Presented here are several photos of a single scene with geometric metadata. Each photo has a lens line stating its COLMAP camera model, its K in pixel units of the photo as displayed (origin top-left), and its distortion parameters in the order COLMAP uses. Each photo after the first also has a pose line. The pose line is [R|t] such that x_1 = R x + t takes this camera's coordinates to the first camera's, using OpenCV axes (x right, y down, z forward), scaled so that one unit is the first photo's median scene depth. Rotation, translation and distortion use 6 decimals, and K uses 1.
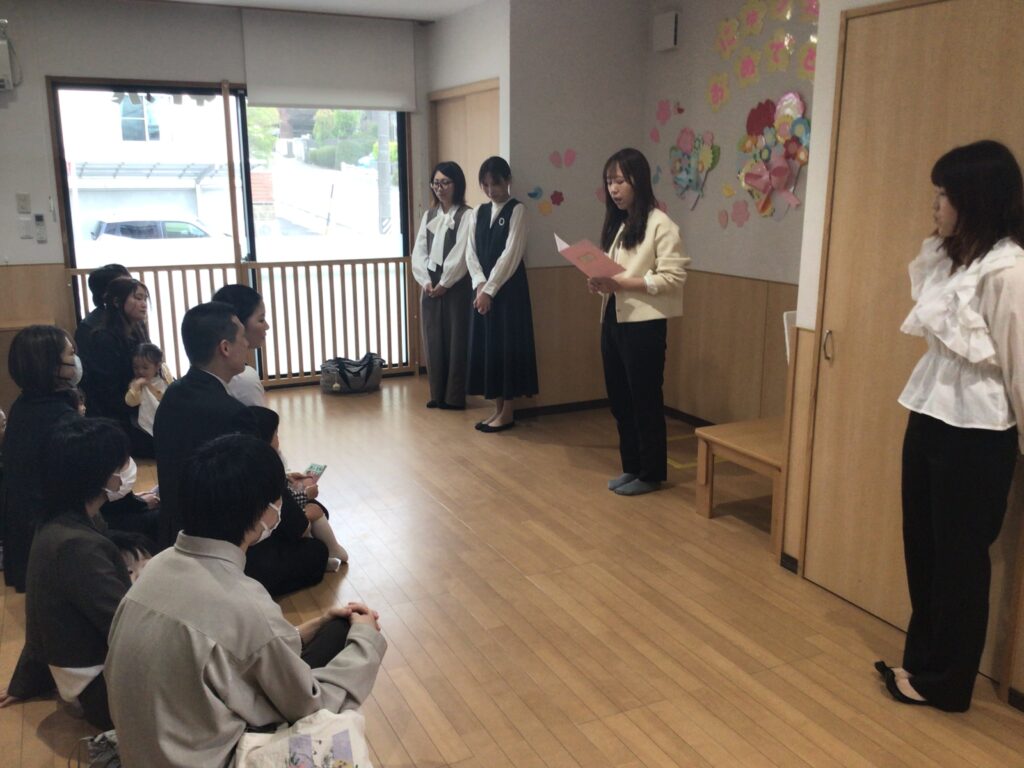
lens RADIAL K [[922.3, 0, 506.7], [0, 922.3, 380.8], [0, 0, 1]] dist [0.147521, -0.319229]
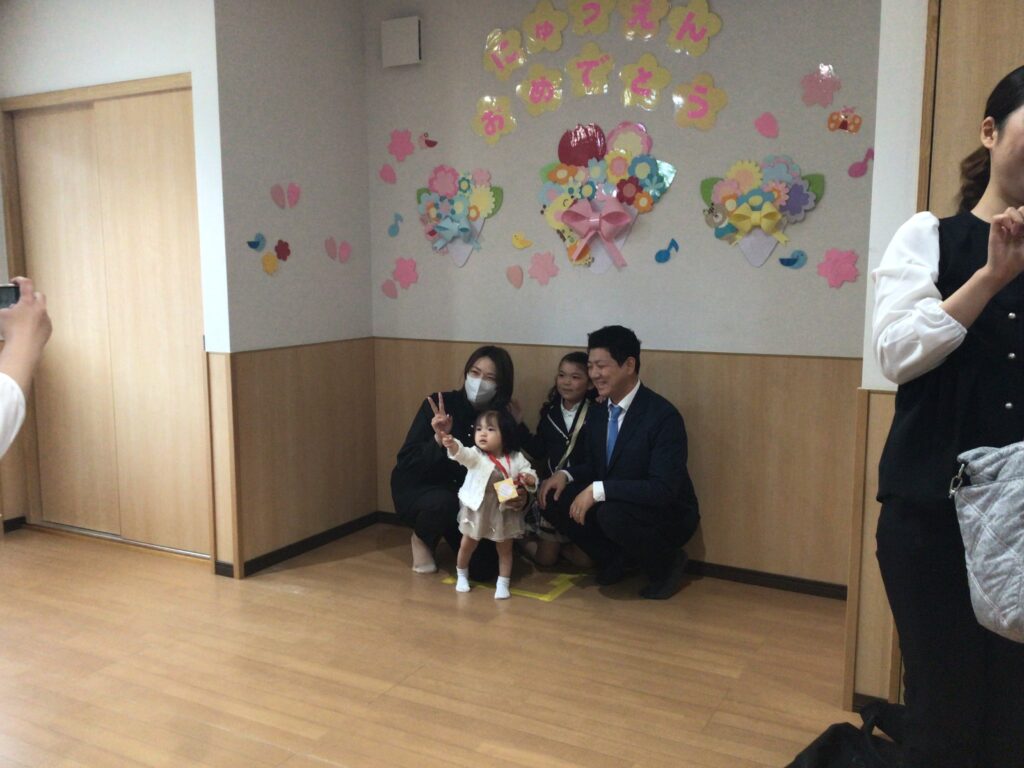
lens RADIAL K [[919.3, 0, 516.8], [0, 919.3, 383.0], [0, 0, 1]] dist [0.159488, -0.298016]
pose [[0.810387, -0.072655, 0.581372, -0.223960], [0.127992, 0.990268, -0.054656, -0.036138], [-0.571743, 0.118704, 0.811800, 0.341333]]
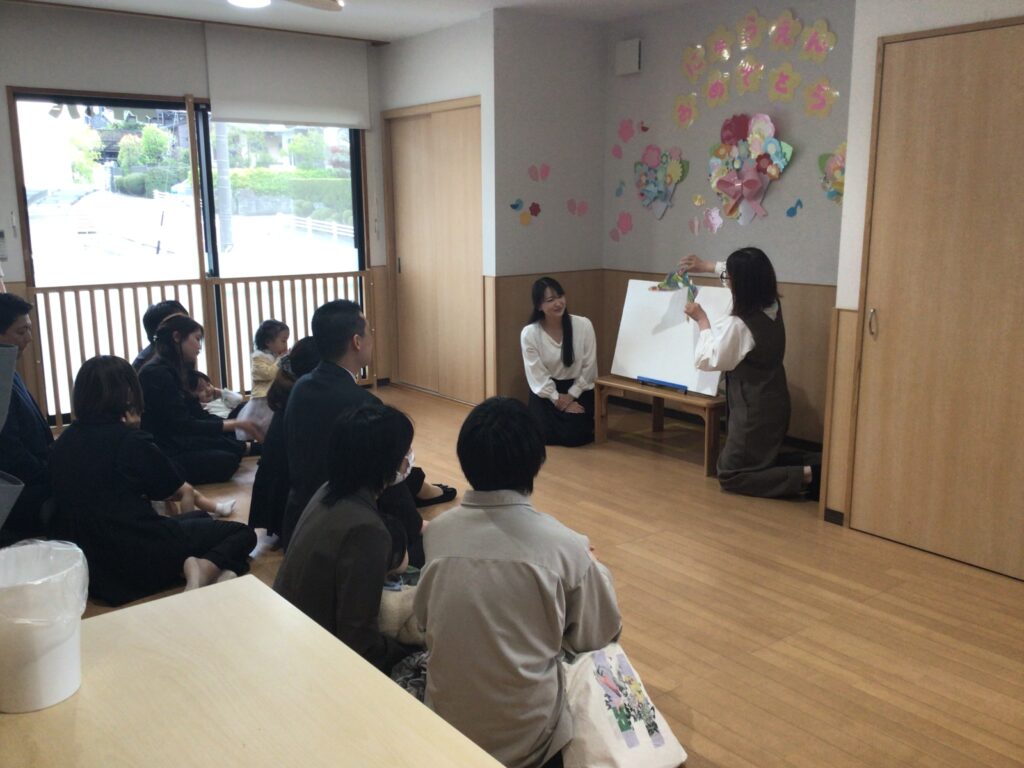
lens RADIAL K [[922.3, 0, 506.7], [0, 922.3, 380.8], [0, 0, 1]] dist [0.147521, -0.319229]
pose [[0.978926, -0.042542, 0.199735, -0.201290], [0.048754, 0.998465, -0.026285, 0.026052], [-0.198310, 0.035469, 0.979497, -0.028116]]
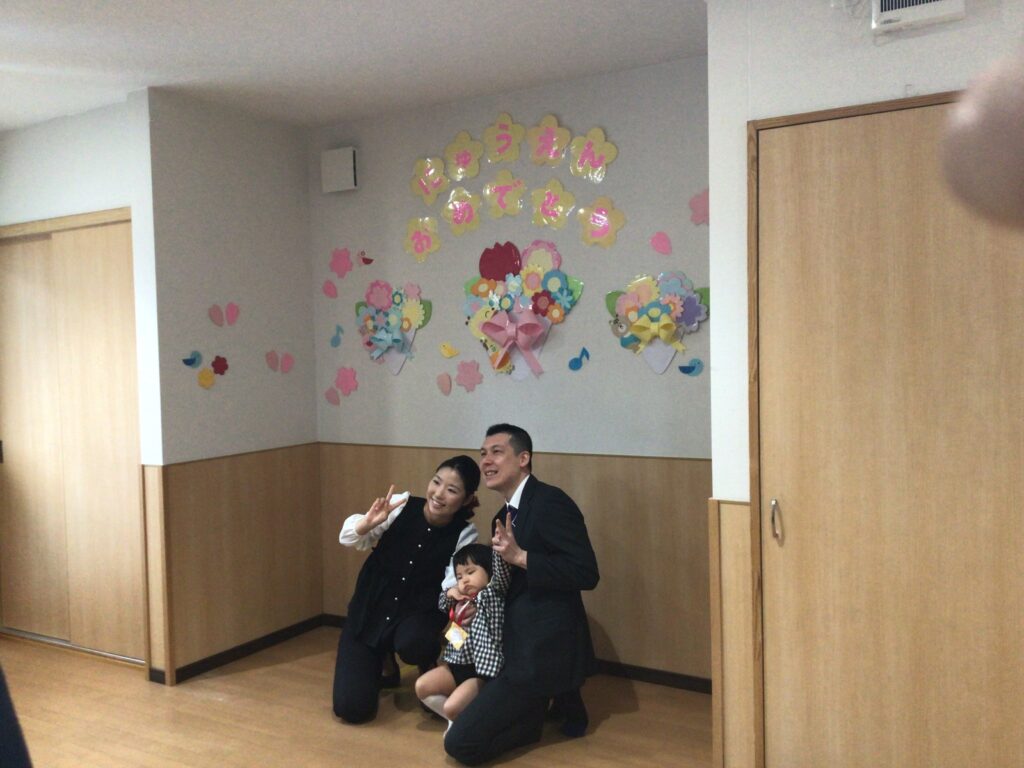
lens RADIAL K [[919.3, 0, 516.8], [0, 919.3, 383.0], [0, 0, 1]] dist [0.159488, -0.298016]
pose [[0.833038, -0.037402, 0.551950, -0.163954], [0.141944, 0.978762, -0.147906, -0.039019], [-0.534696, 0.201557, 0.820655, 0.264057]]
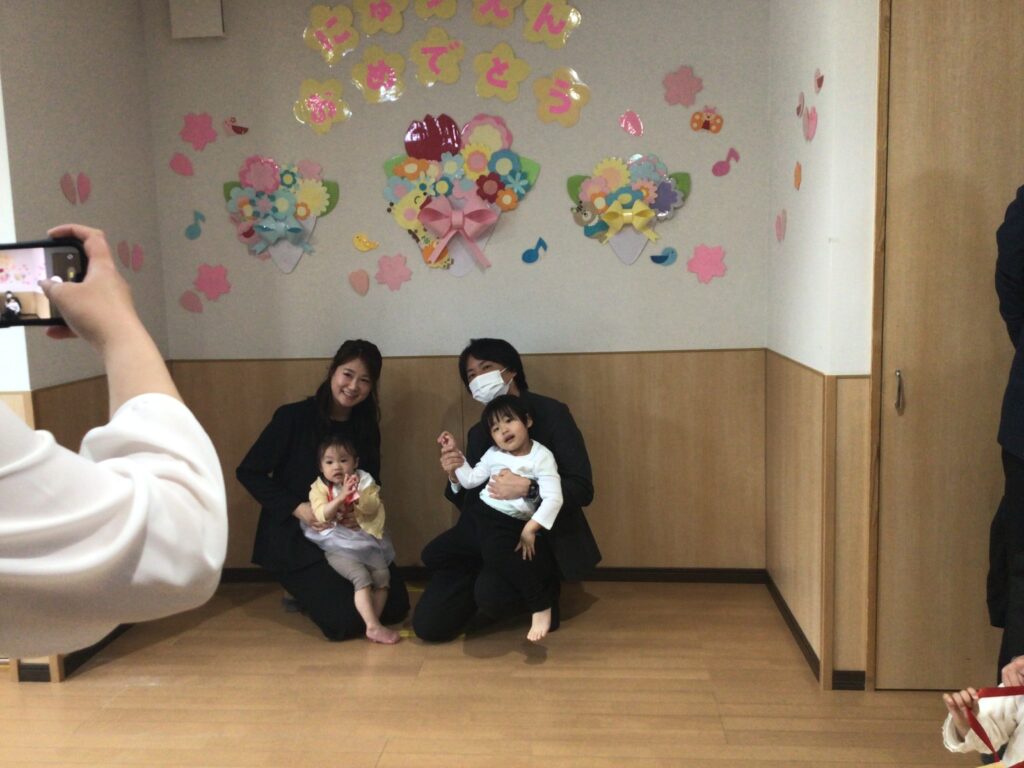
lens RADIAL K [[919.3, 0, 516.8], [0, 919.3, 383.0], [0, 0, 1]] dist [0.159488, -0.298016]
pose [[0.508172, -0.116353, 0.853360, -0.306430], [0.215680, 0.976453, 0.004700, -0.070314], [-0.833813, 0.181665, 0.521301, 0.509142]]
